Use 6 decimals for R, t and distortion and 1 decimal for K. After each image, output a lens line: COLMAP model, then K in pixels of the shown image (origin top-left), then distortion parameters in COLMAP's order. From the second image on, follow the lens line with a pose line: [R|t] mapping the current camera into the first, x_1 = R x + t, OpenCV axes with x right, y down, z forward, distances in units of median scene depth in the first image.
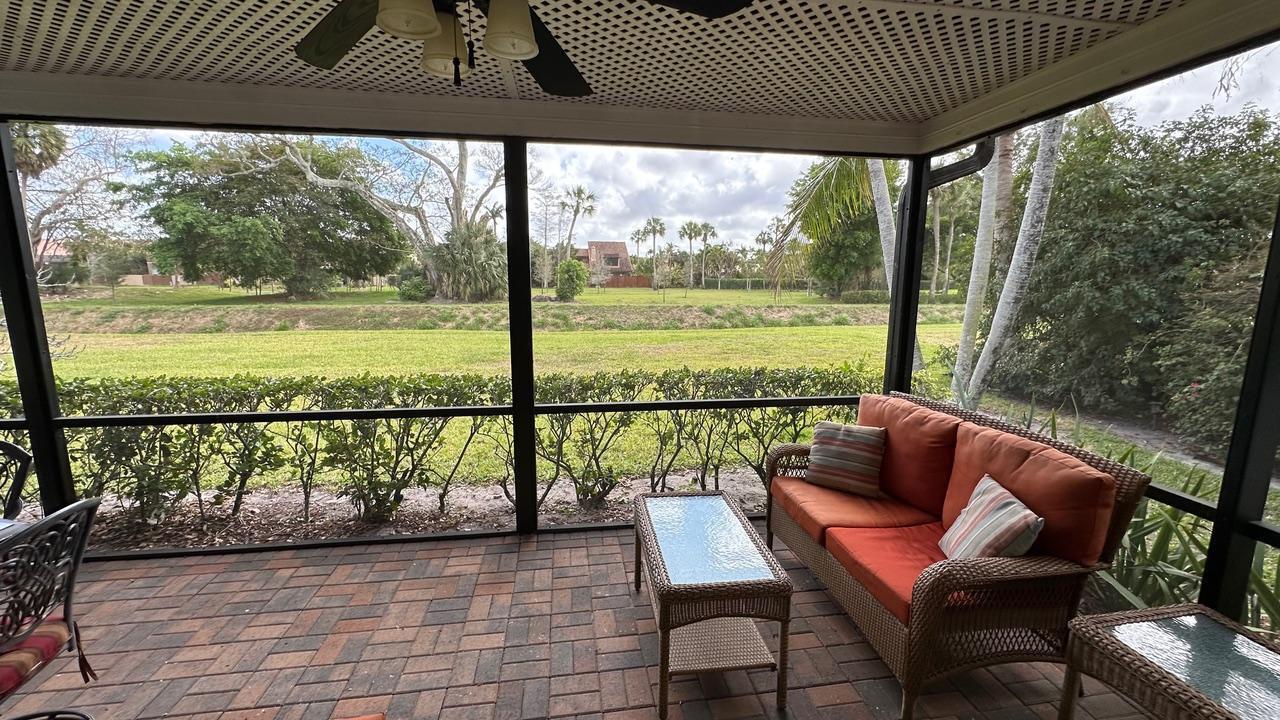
lens RADIAL K [[512.1, 0, 642.5], [0, 512.1, 360.8], [0, 0, 1]] dist [-0.000180, 0.000073]
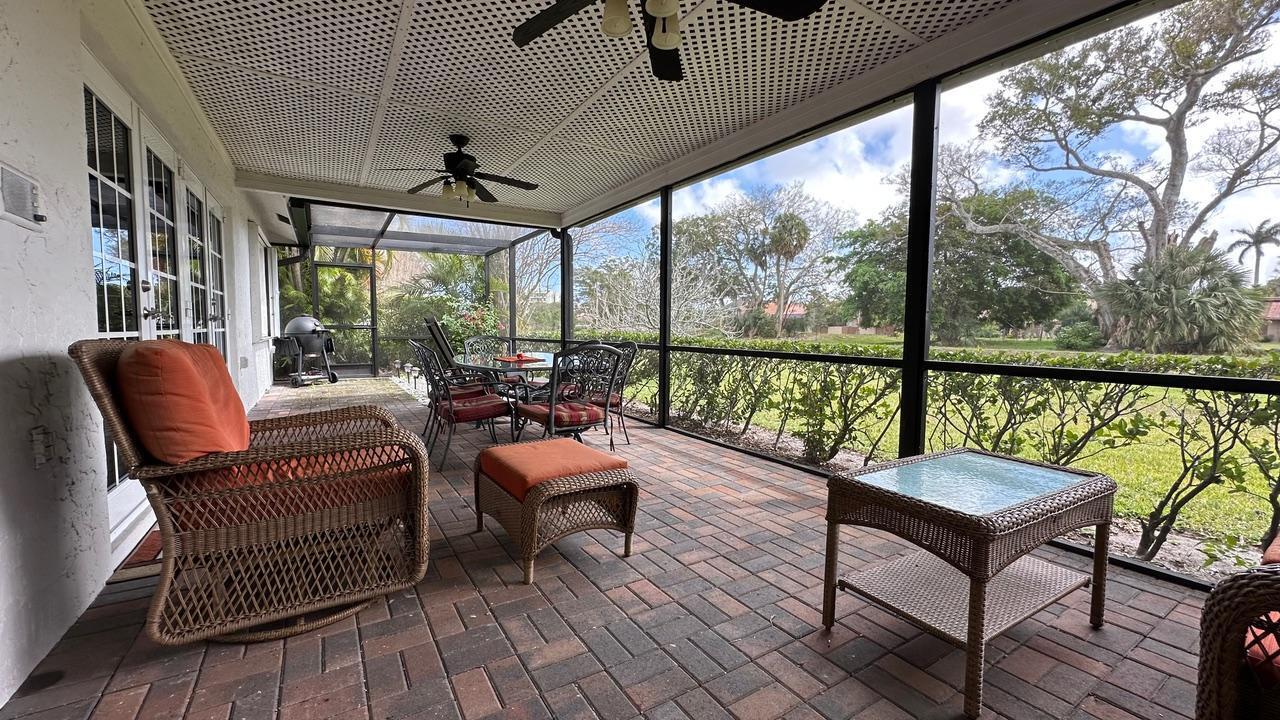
lens RADIAL K [[512.1, 0, 638.5], [0, 512.1, 363.6], [0, 0, 1]] dist [-0.000180, 0.000073]
pose [[0.397240, 0.057675, -0.915901, 0.045121], [-0.152772, 0.988253, -0.004029, 0.018477], [0.904910, 0.141524, 0.401385, 0.016898]]
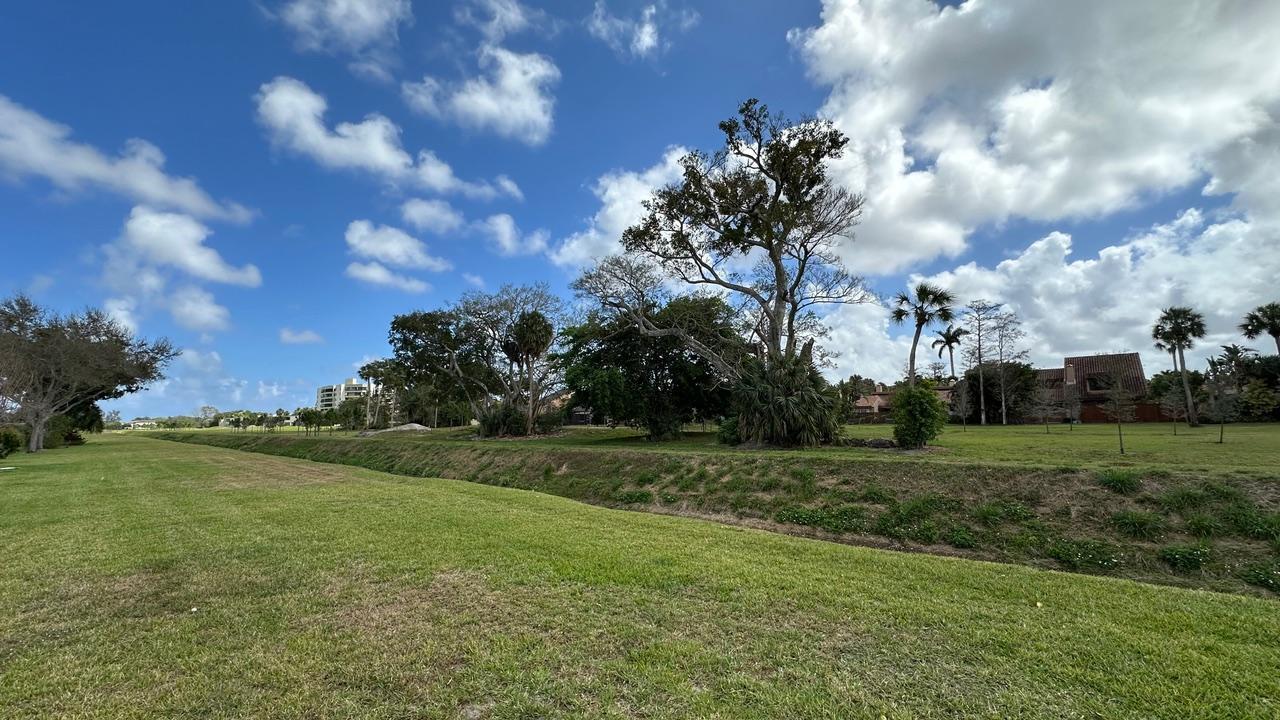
lens RADIAL K [[512.1, 0, 645.7], [0, 512.1, 361.2], [0, 0, 1]] dist [-0.000180, 0.000073]
pose [[0.639169, -0.101896, -0.762286, 0.172366], [-0.098253, 0.972243, -0.212345, -0.052297], [0.762764, 0.210621, 0.611416, 0.306118]]
